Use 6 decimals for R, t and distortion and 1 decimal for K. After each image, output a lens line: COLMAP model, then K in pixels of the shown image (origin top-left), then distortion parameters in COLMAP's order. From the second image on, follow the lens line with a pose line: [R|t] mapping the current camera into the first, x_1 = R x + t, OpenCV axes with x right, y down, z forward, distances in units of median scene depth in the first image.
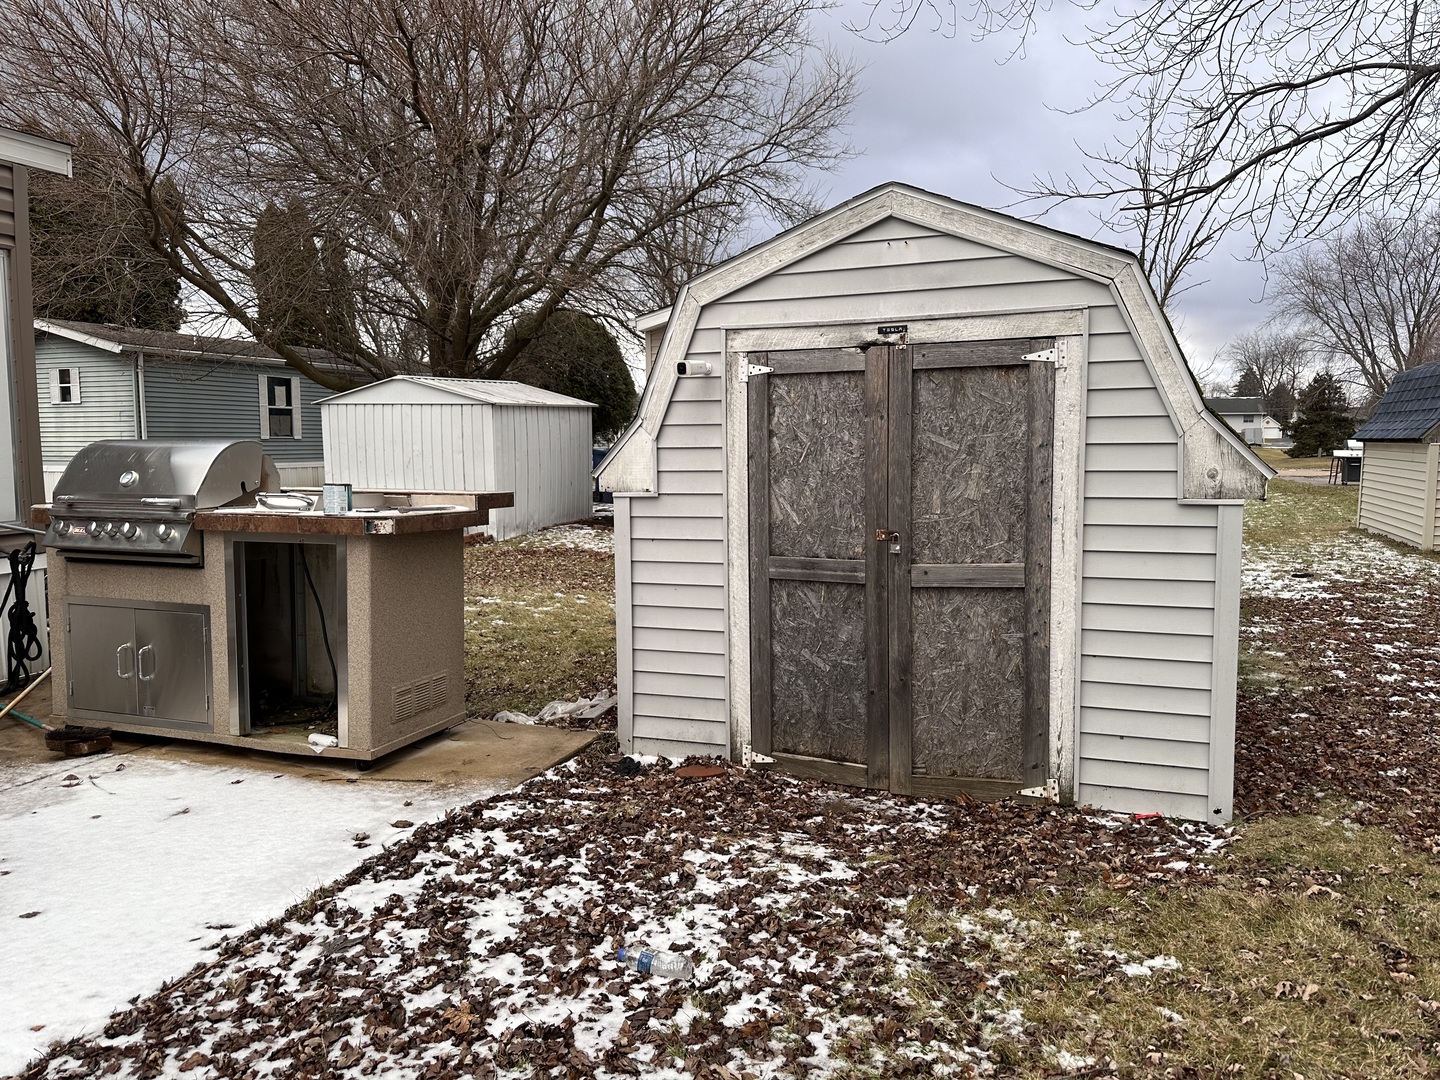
lens RADIAL K [[1005.0, 0, 720.0], [0, 1005.0, 540.0], [0, 0, 1]] dist [0.001782, 0.000088]
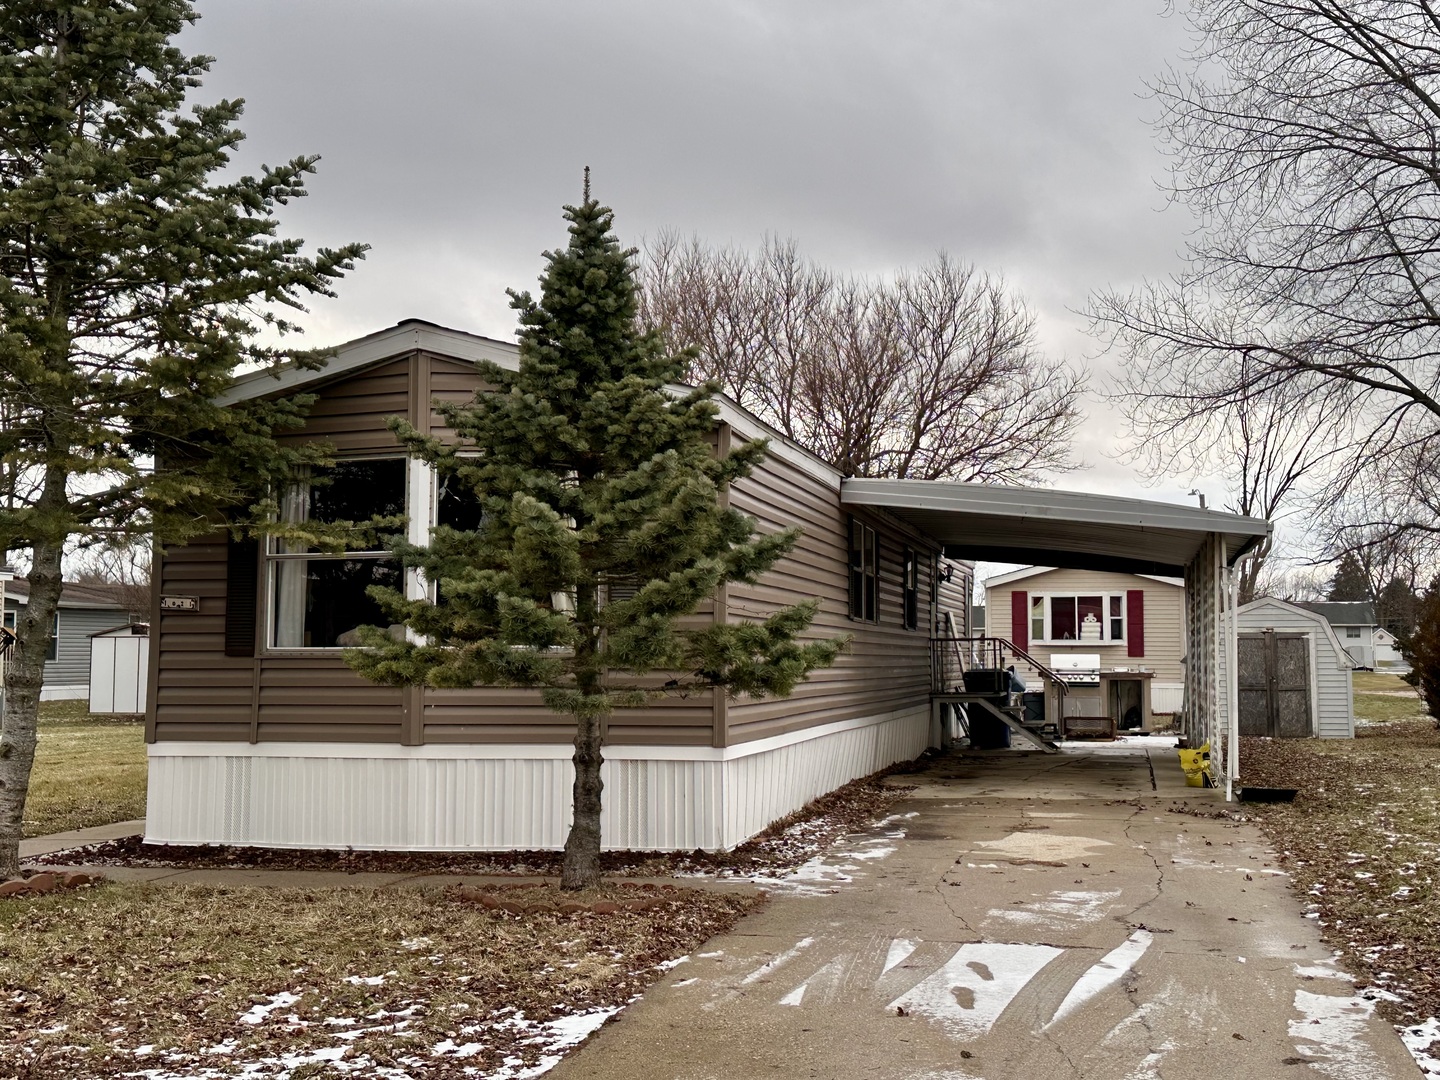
lens RADIAL K [[1657.1, 0, 720.0], [0, 1657.1, 540.0], [0, 0, 1]] dist [0.099492, -0.032164]
pose [[0.992675, 0.009992, 0.120398, -0.584911], [0.010752, 0.985312, -0.170427, 0.117548], [-0.120333, 0.170474, 0.977987, -1.117242]]
